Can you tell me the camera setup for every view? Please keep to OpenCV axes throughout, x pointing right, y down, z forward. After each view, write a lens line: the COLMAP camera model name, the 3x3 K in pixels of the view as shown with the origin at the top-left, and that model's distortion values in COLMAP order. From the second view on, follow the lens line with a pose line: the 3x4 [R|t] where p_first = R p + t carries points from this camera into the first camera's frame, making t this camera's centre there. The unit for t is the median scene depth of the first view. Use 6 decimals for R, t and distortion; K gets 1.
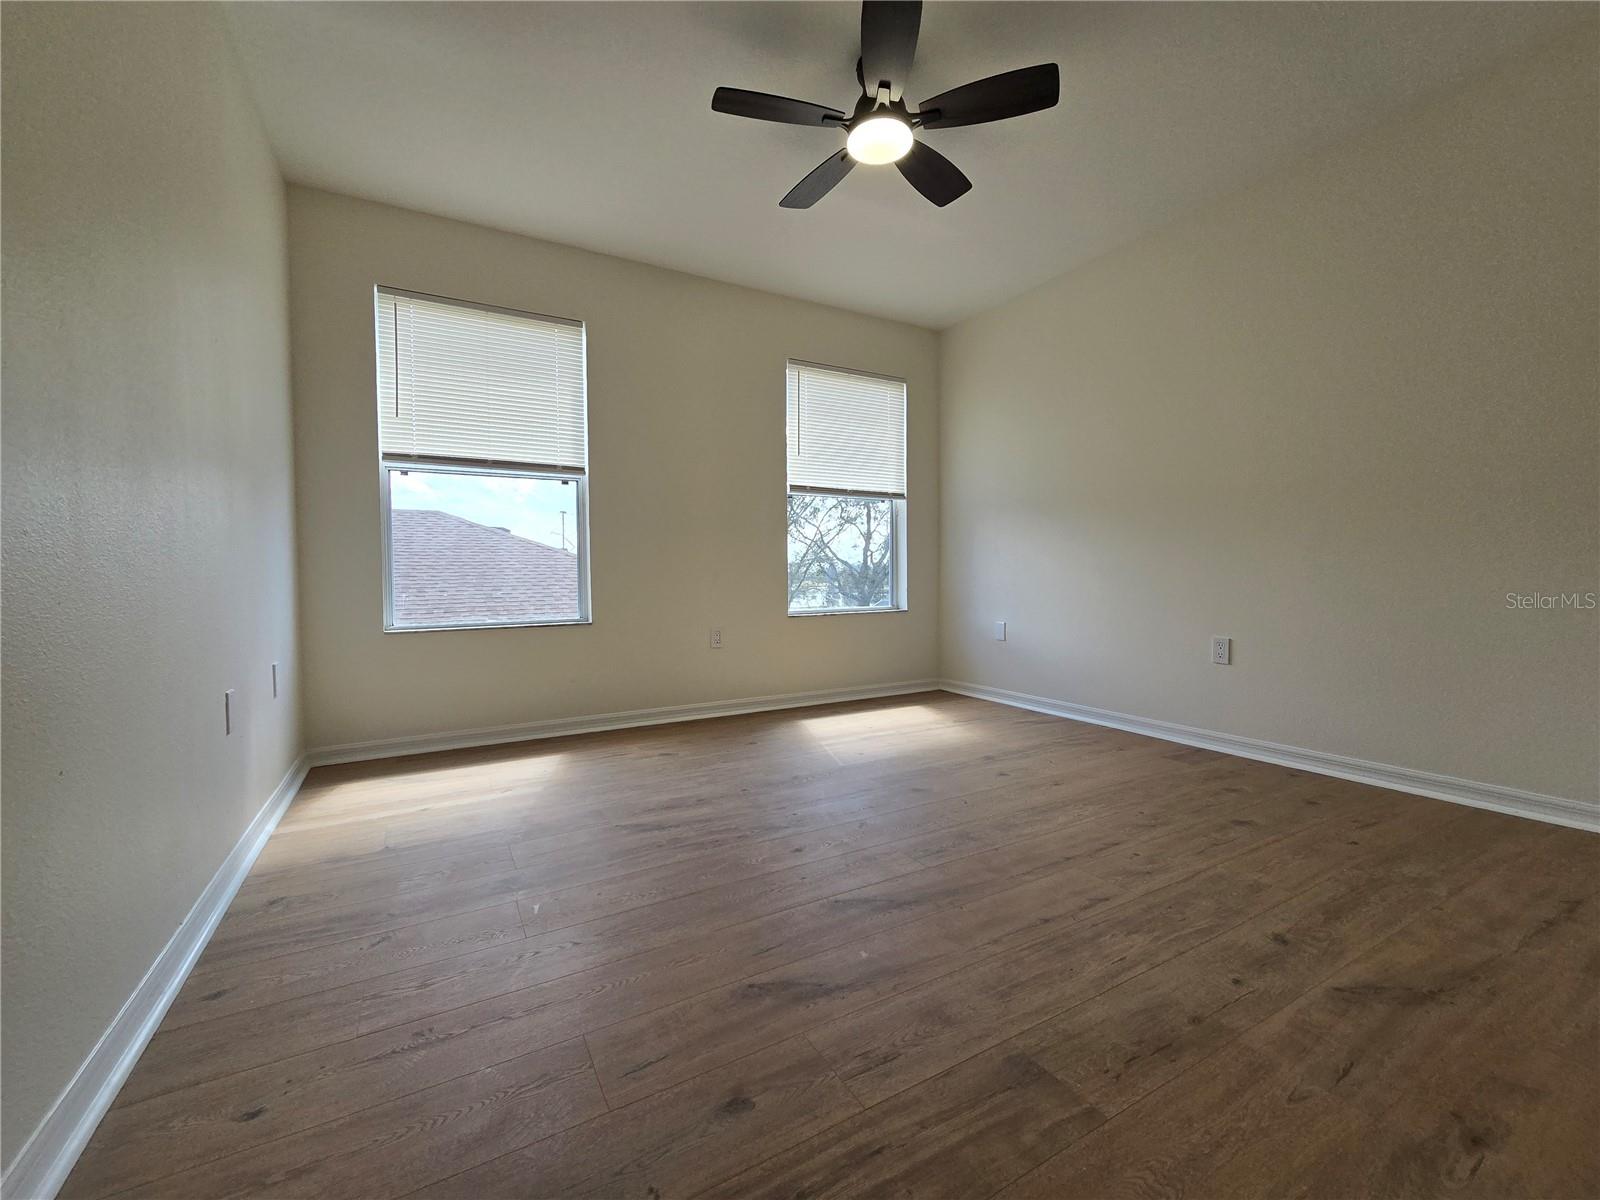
lens RADIAL K [[660.9, 0, 805.1], [0, 660.9, 594.9], [0, 0, 1]] dist [-0.002411, -0.000694]
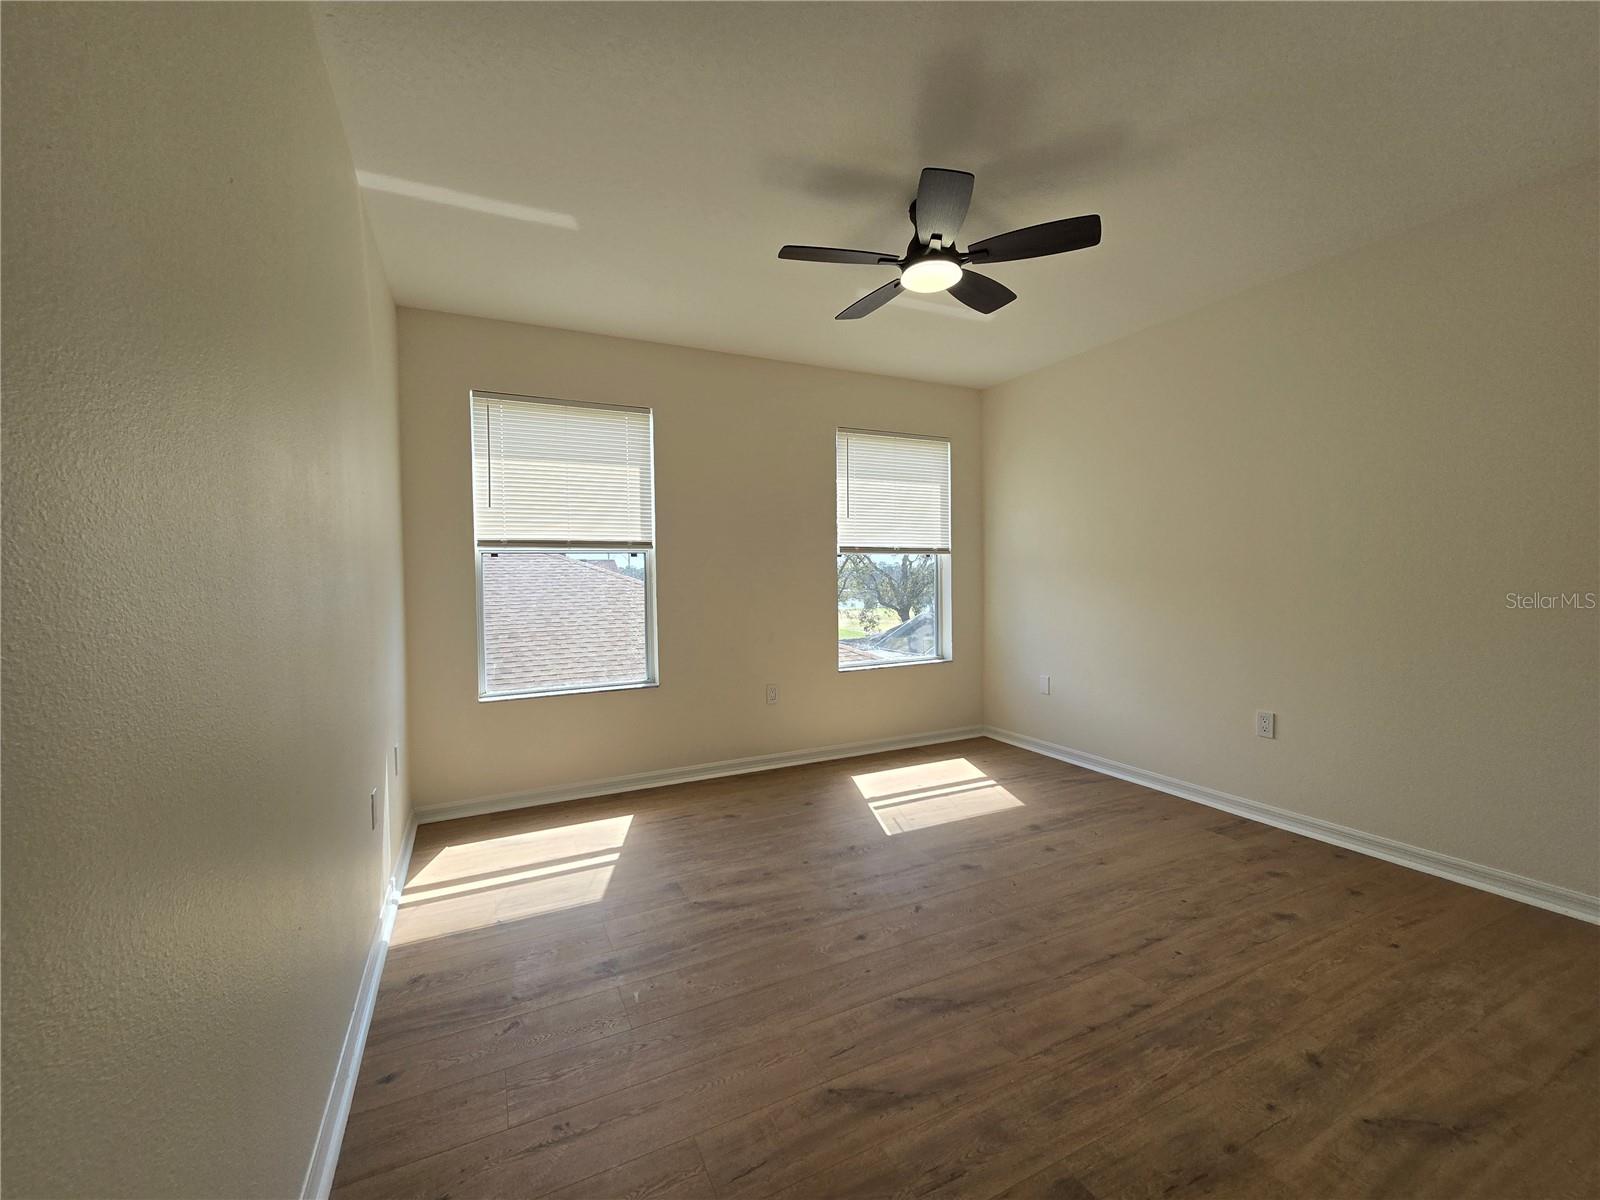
lens RADIAL K [[656.0, 0, 798.4], [0, 656.0, 592.0], [0, 0, 1]] dist [-0.002615, -0.000016]
pose [[0.997716, -0.003717, -0.067444, -0.040294], [0.003352, 0.999979, -0.005521, -0.192009], [0.067463, 0.005283, 0.997708, -0.106459]]
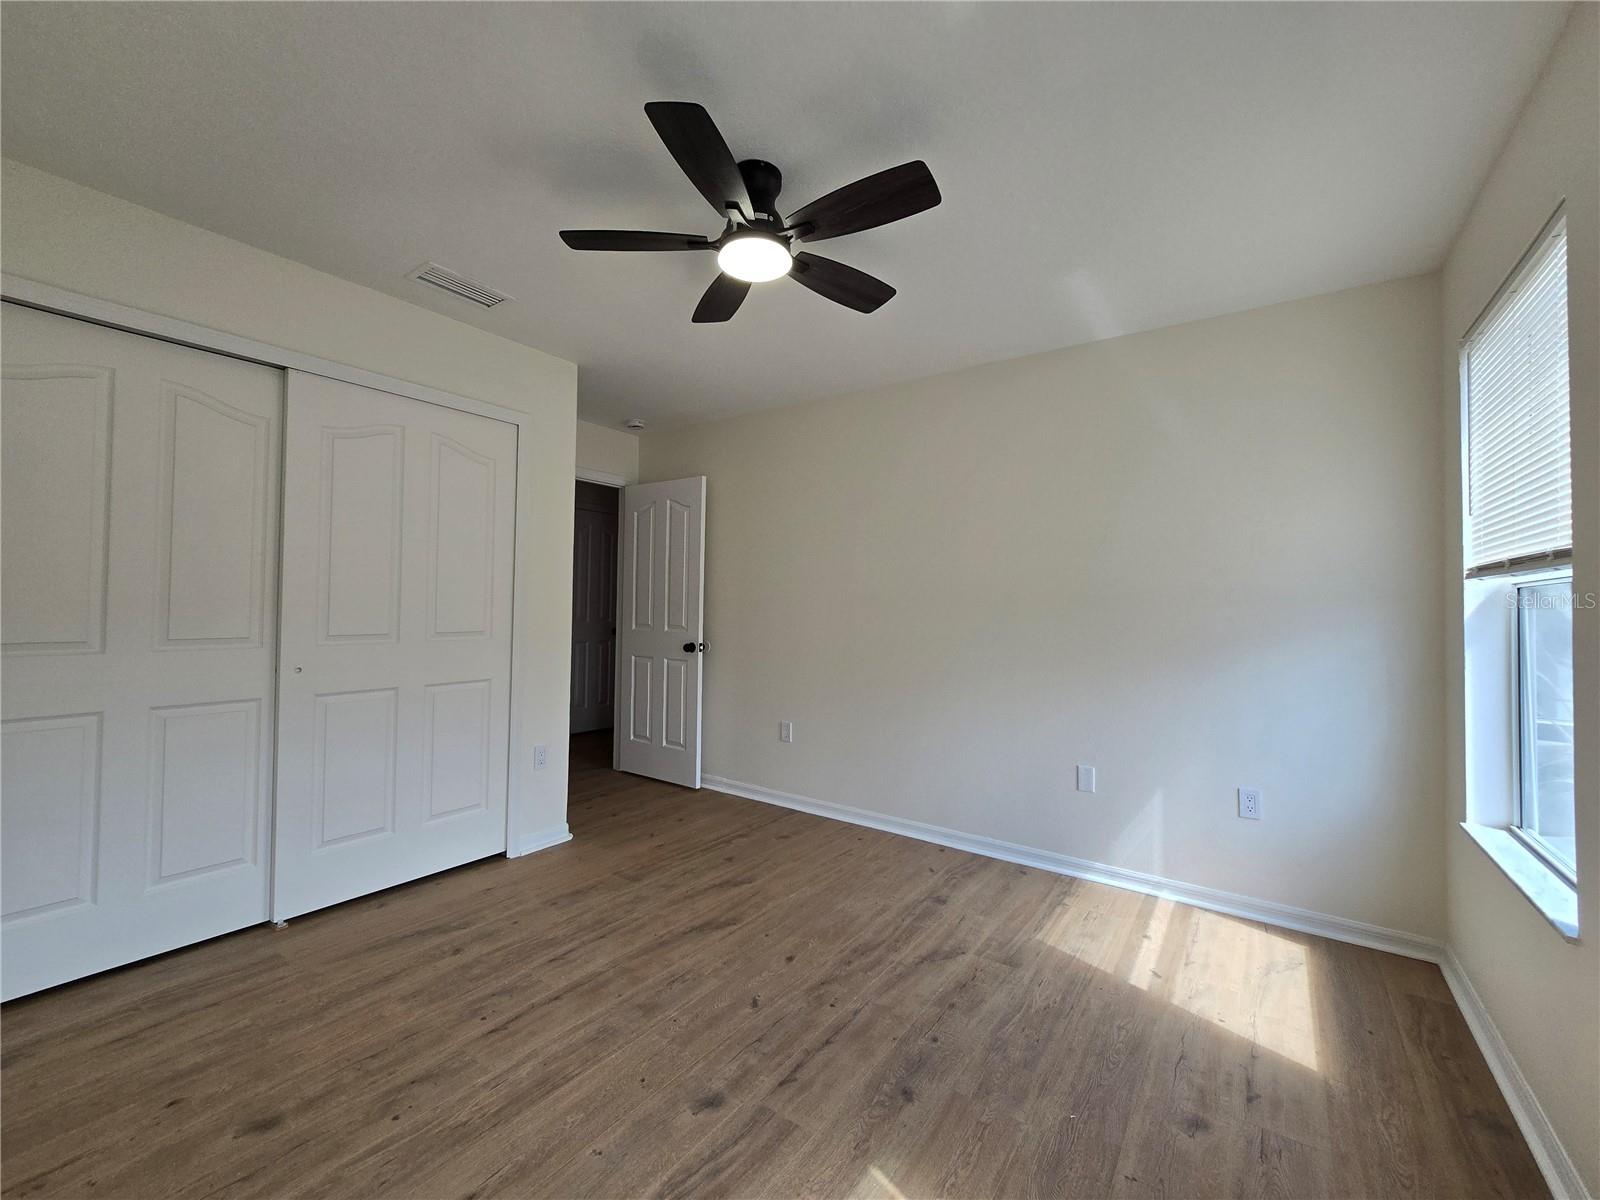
lens RADIAL K [[656.0, 0, 798.4], [0, 656.0, 592.0], [0, 0, 1]] dist [-0.002615, -0.000016]
pose [[-0.911586, -0.014344, -0.410860, 0.491222], [-0.020614, 0.999729, 0.010835, -0.299969], [0.410593, 0.018347, -0.911634, 2.157602]]
